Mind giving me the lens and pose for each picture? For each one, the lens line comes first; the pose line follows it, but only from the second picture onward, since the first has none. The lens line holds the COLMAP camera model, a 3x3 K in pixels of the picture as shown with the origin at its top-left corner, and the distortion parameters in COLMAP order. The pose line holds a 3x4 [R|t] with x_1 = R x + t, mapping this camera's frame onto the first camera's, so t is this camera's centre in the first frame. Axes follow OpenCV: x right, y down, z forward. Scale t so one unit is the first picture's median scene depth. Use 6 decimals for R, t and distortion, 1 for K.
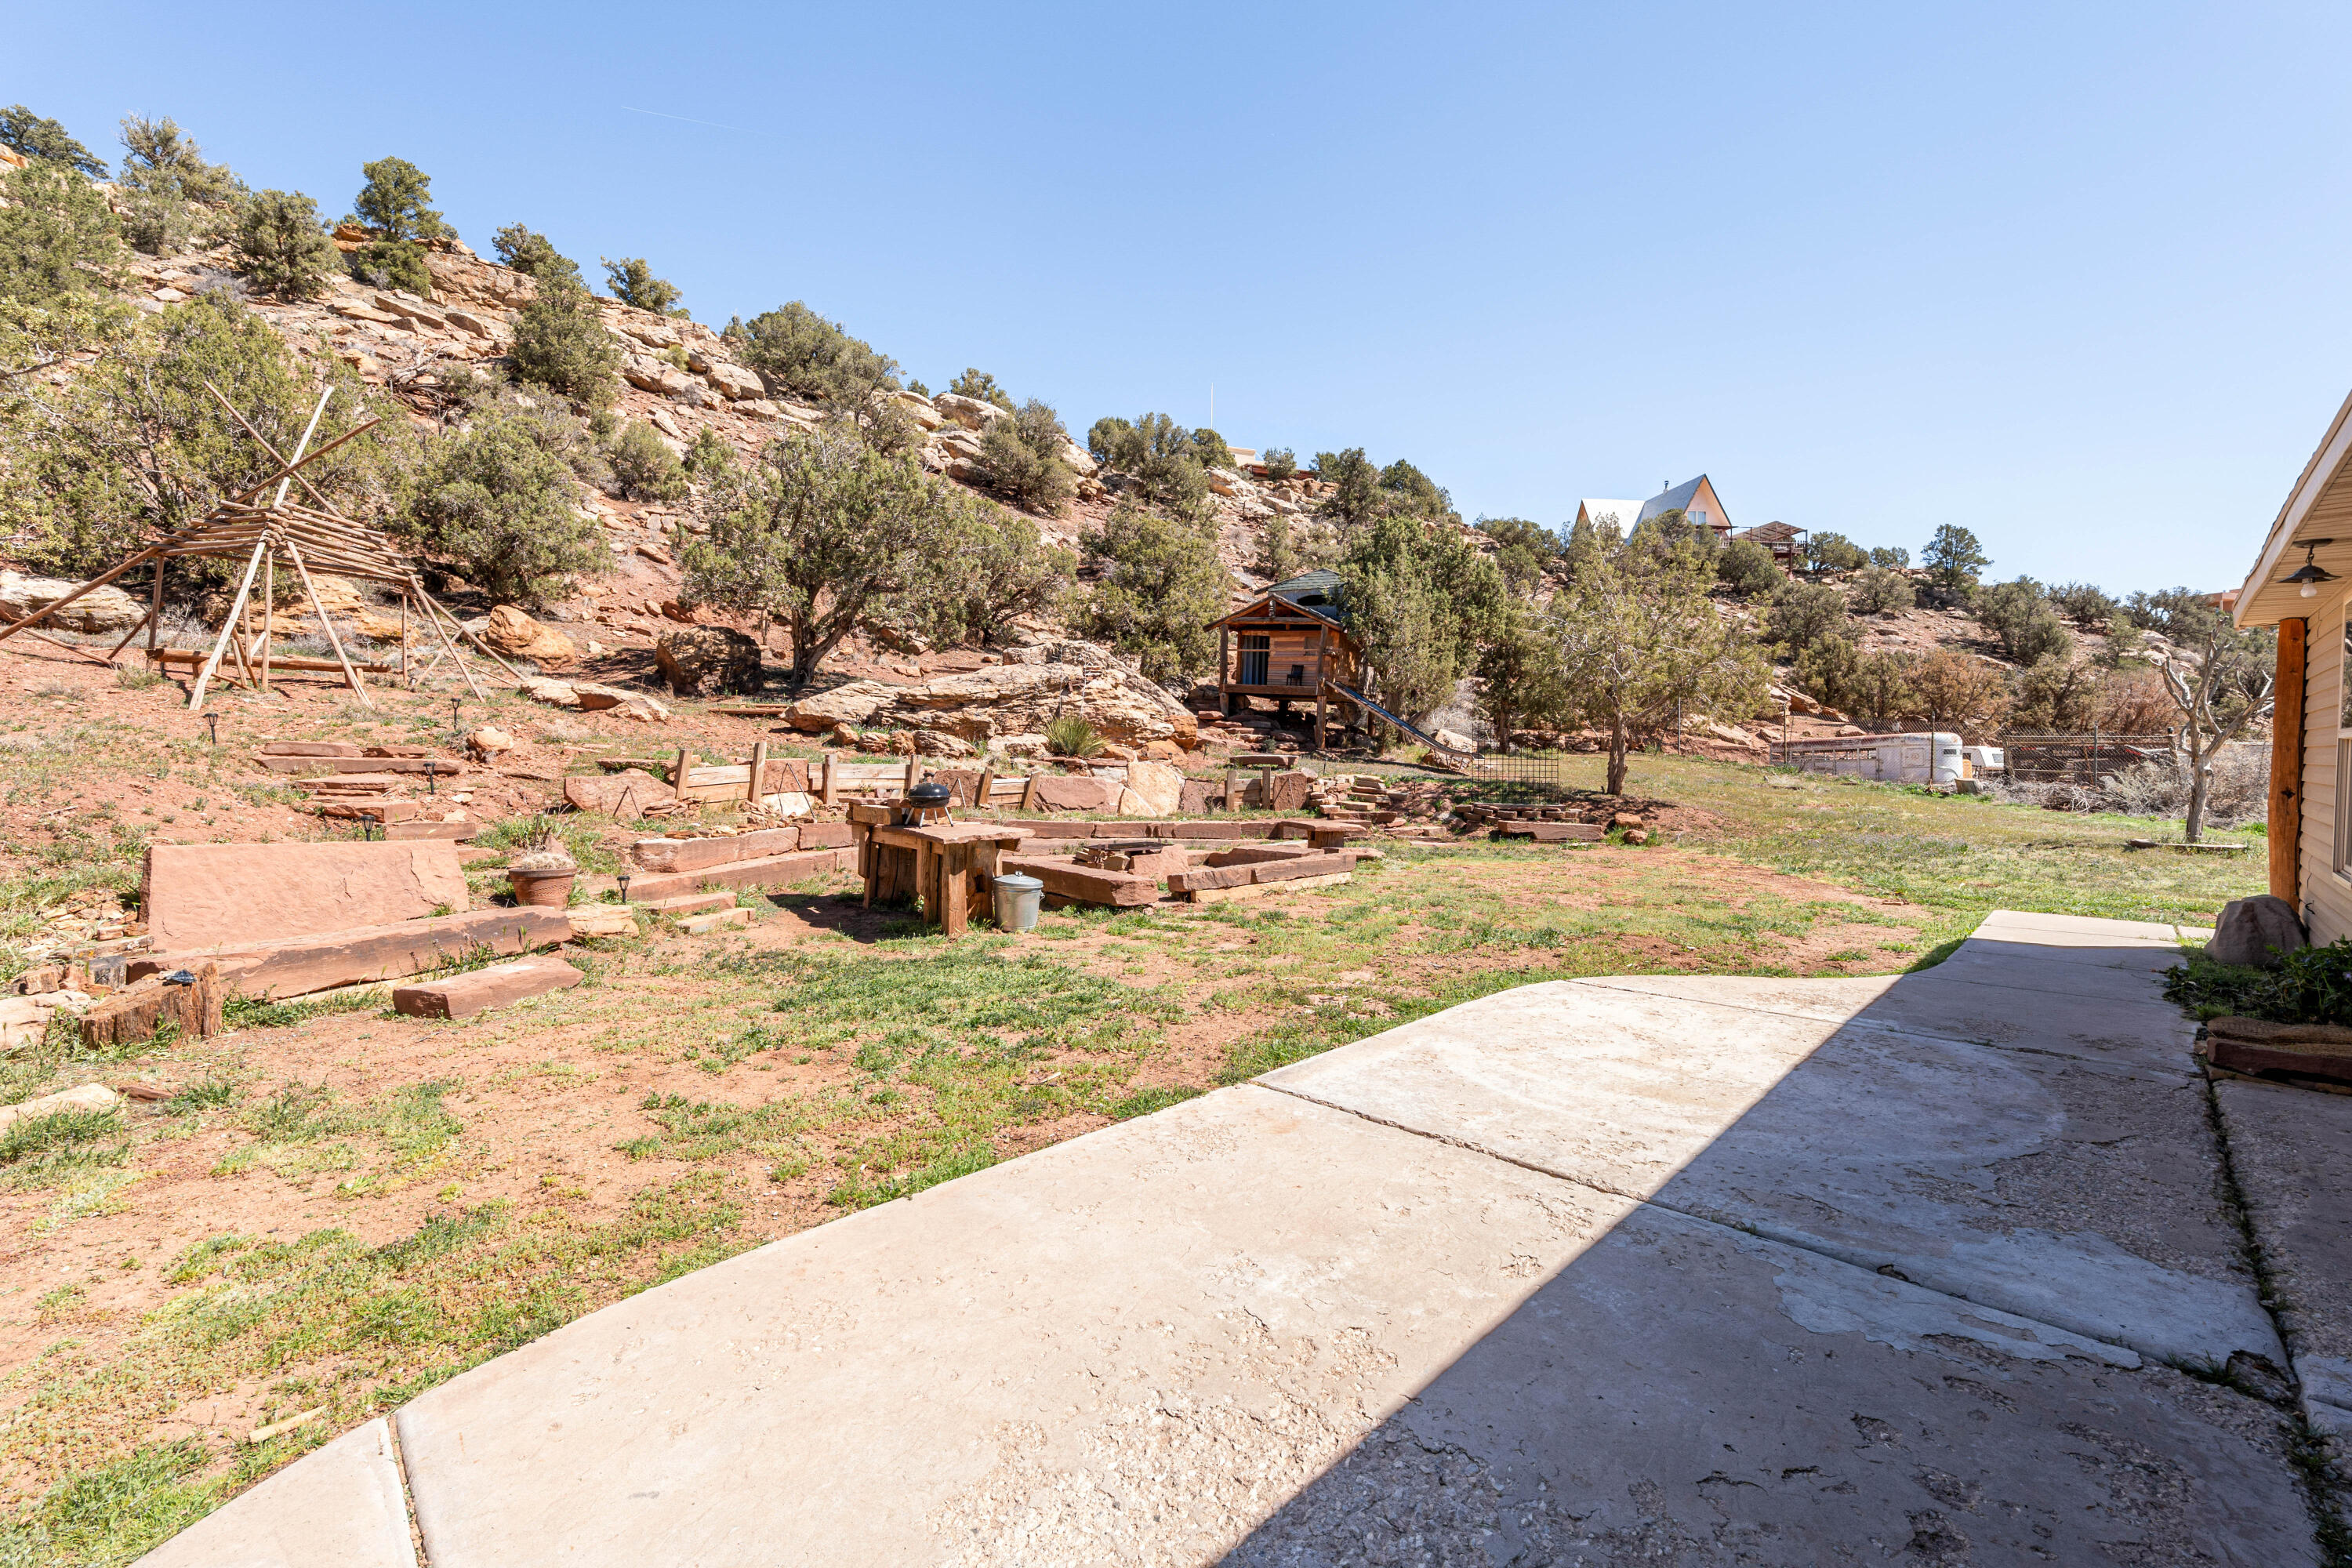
lens RADIAL K [[954.0, 0, 1176.0], [0, 954.0, 784.0], [0, 0, 1]] dist [-0.015743, 0.000618]
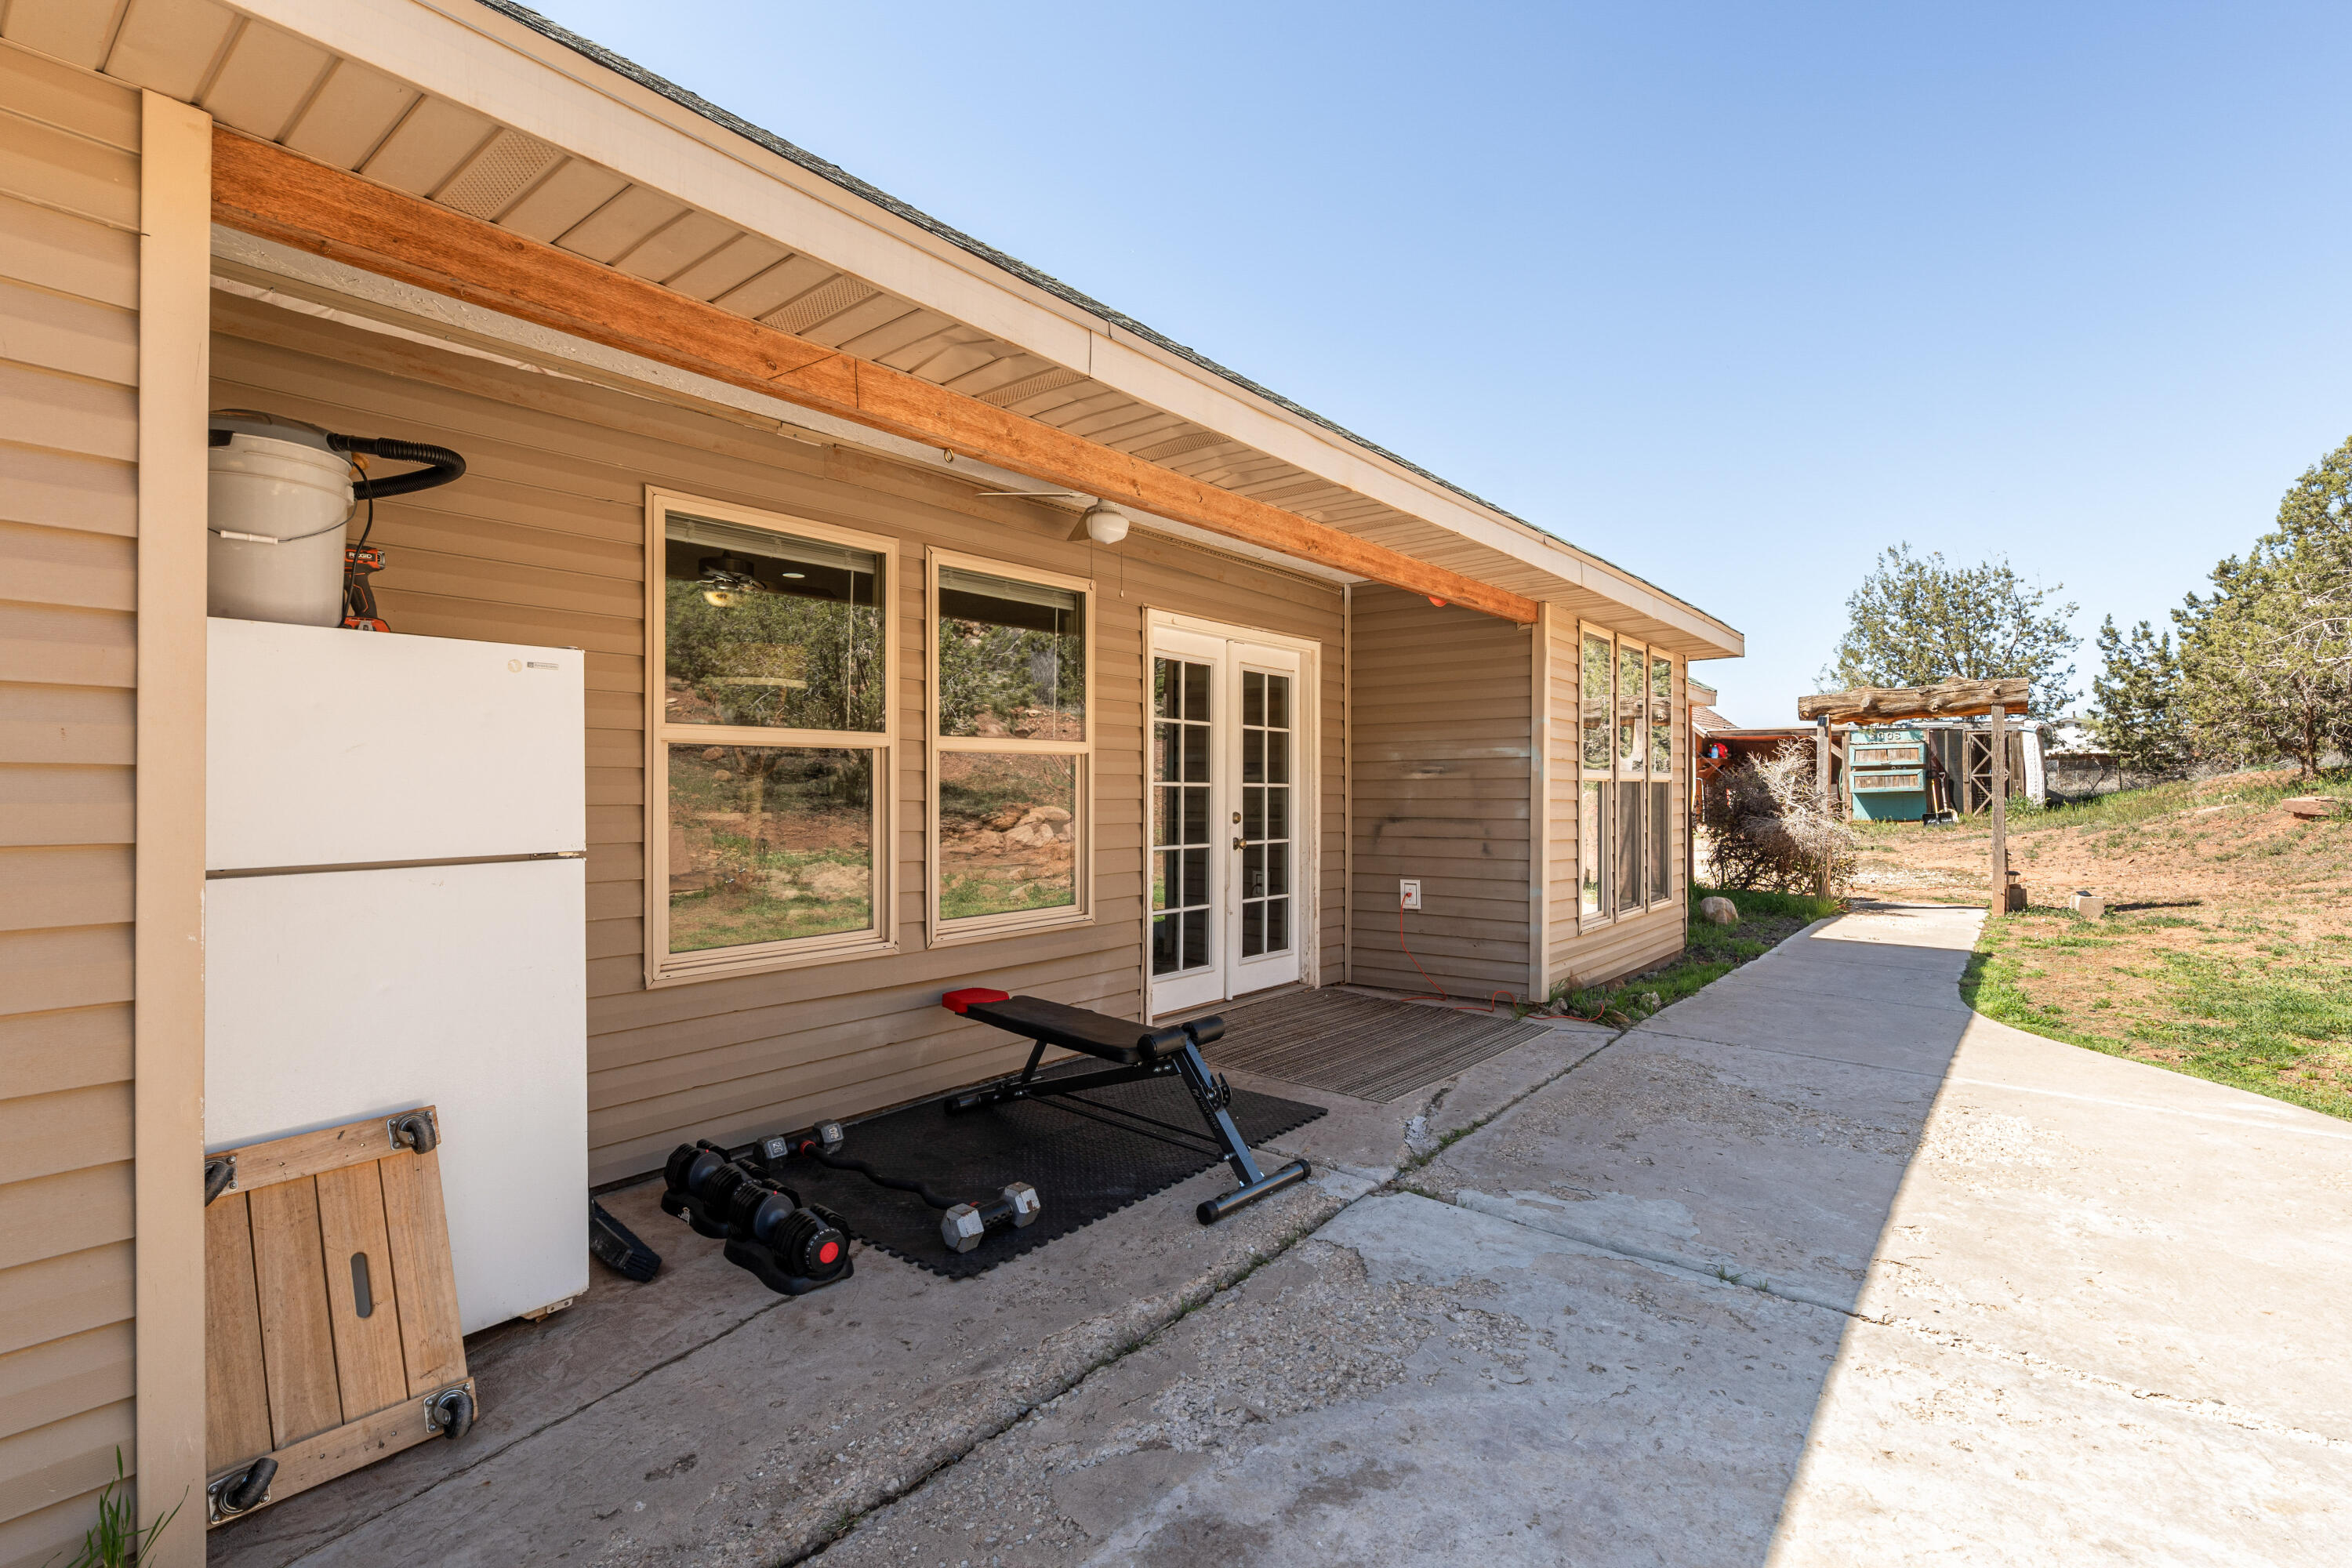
lens RADIAL K [[1083.9, 0, 1176.0], [0, 1083.9, 784.0], [0, 0, 1]] dist [0.001753, 0.000254]
pose [[-0.992543, -0.001437, -0.121883, 0.521122], [-0.003419, 0.999865, 0.016052, -0.012821], [0.121843, 0.016349, -0.992415, 0.809834]]
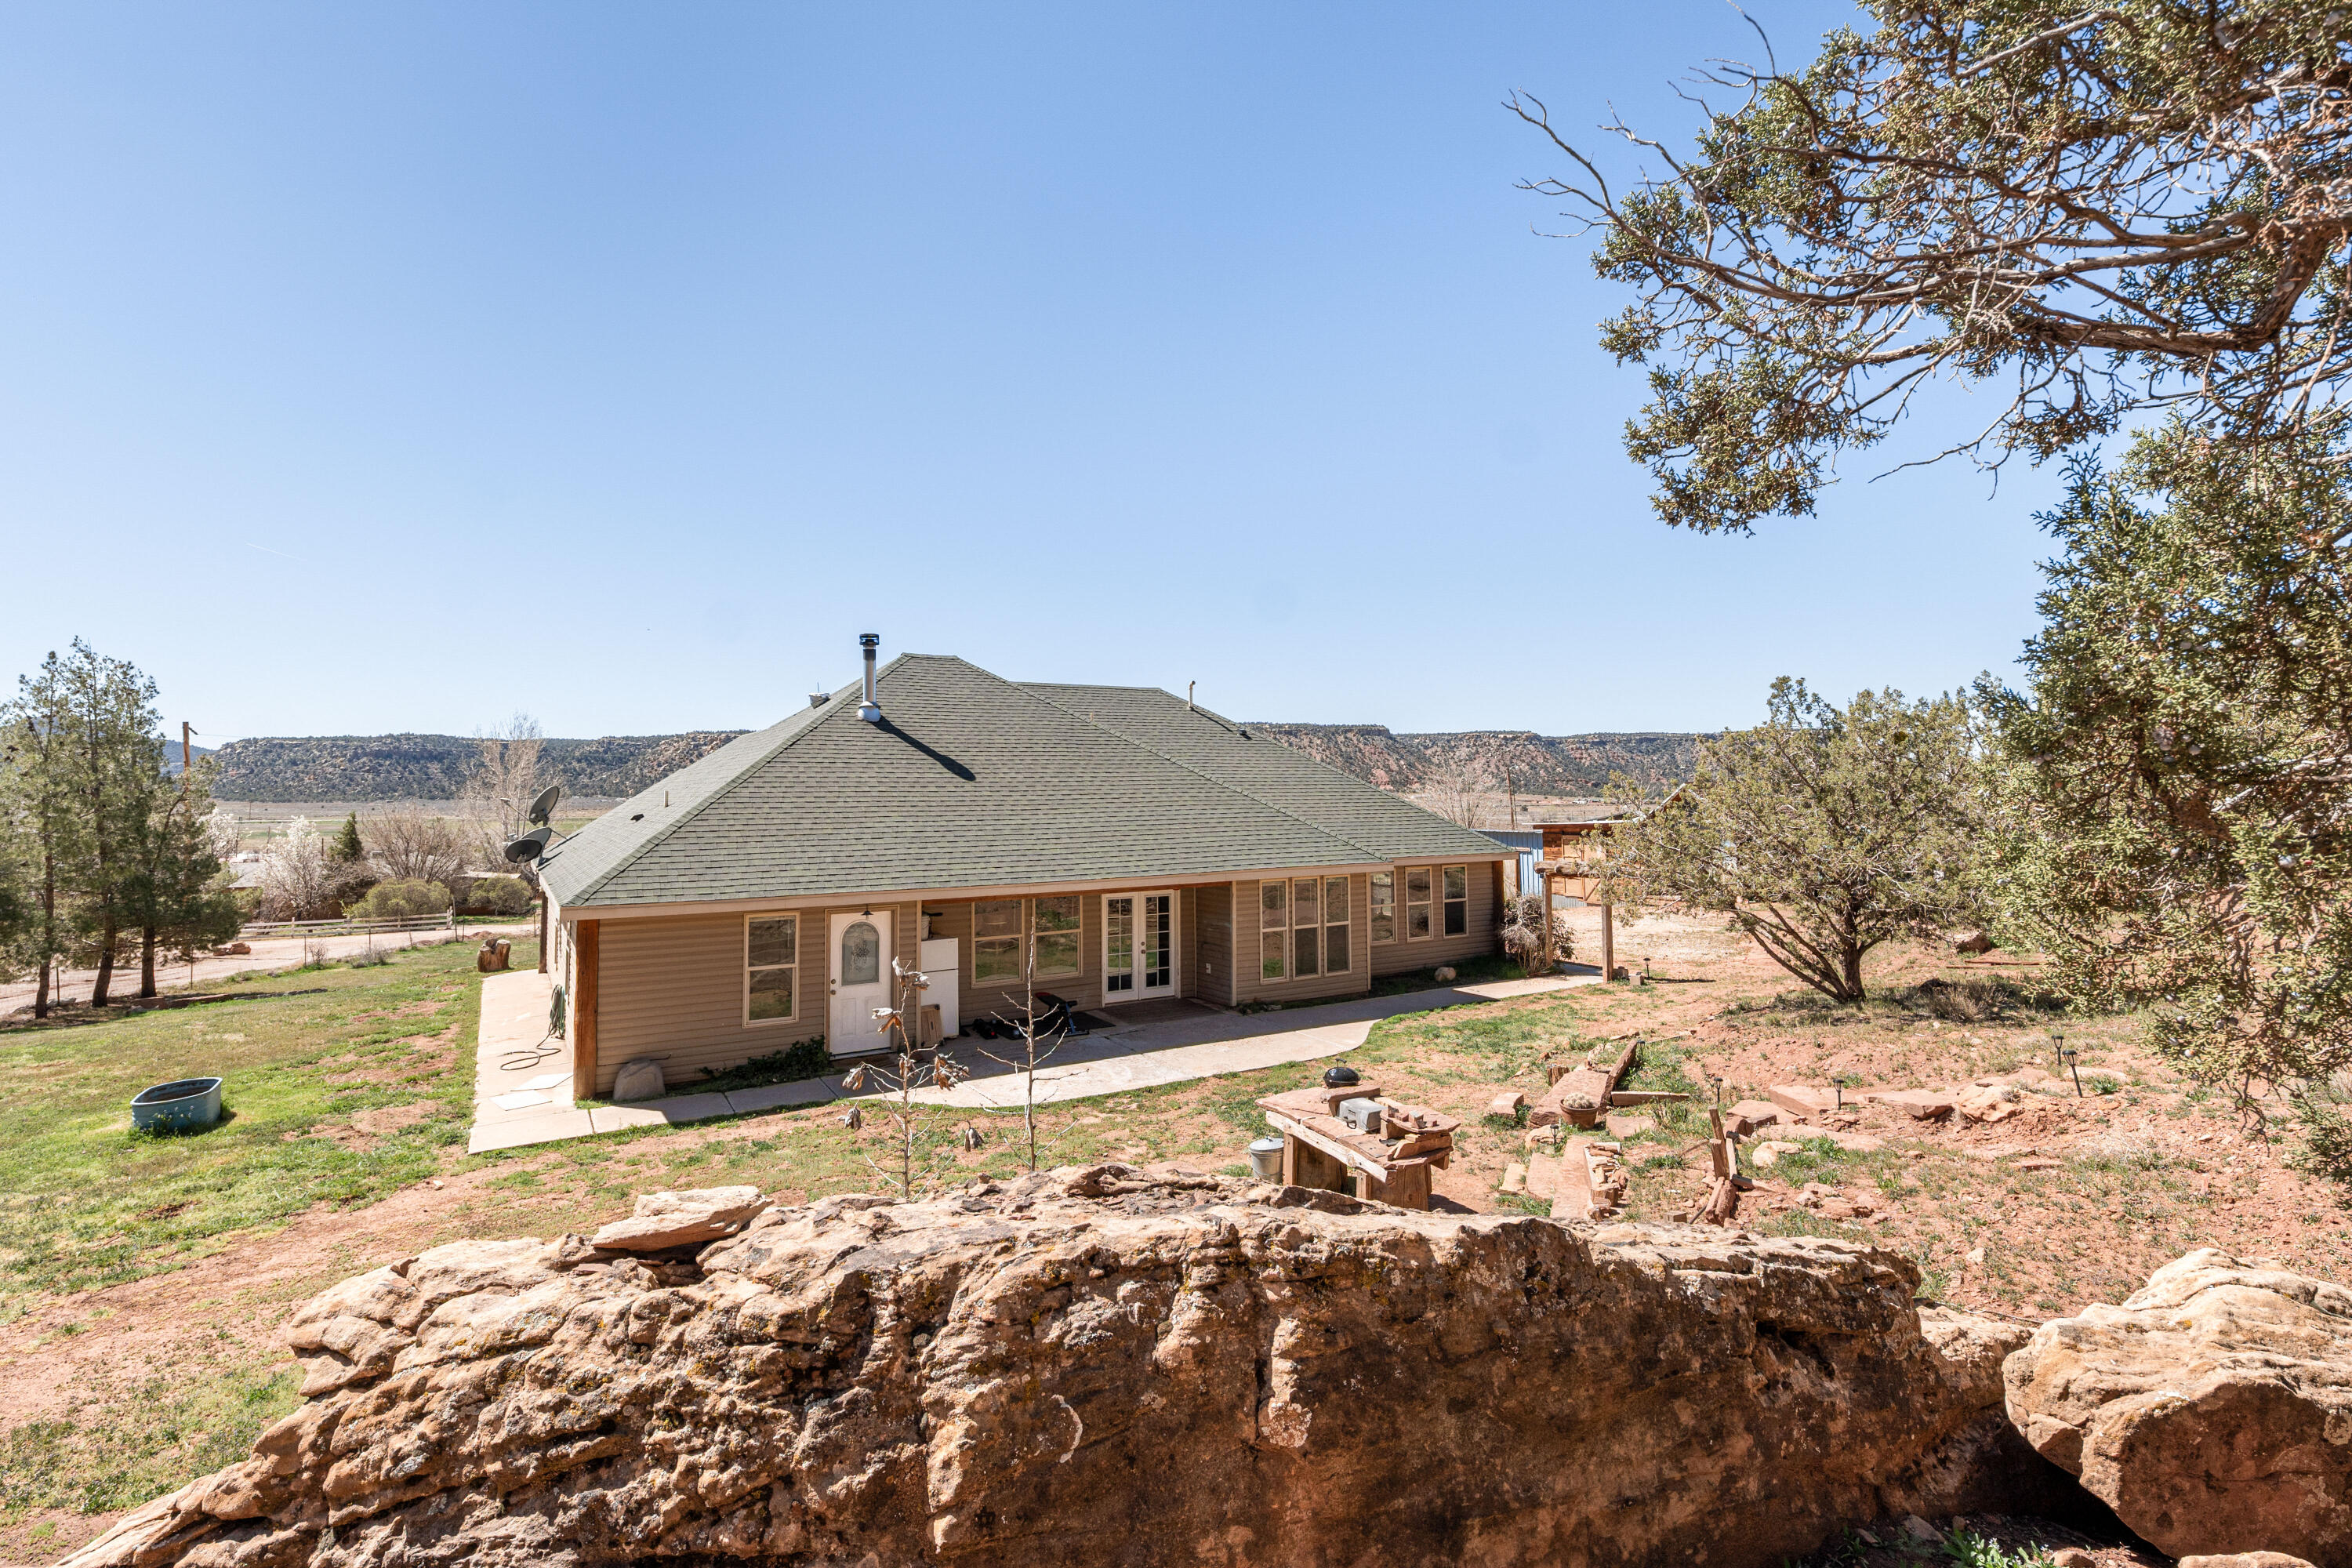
lens RADIAL K [[1150.2, 0, 1191.2], [0, 1150.2, 717.1], [0, 0, 1]] dist [0.004577, 0.000412]
pose [[-0.974925, 0.020019, 0.221633, -0.502724], [0.012329, 0.999275, -0.036026, -0.485430], [-0.222194, -0.032391, -0.974464, 3.020234]]
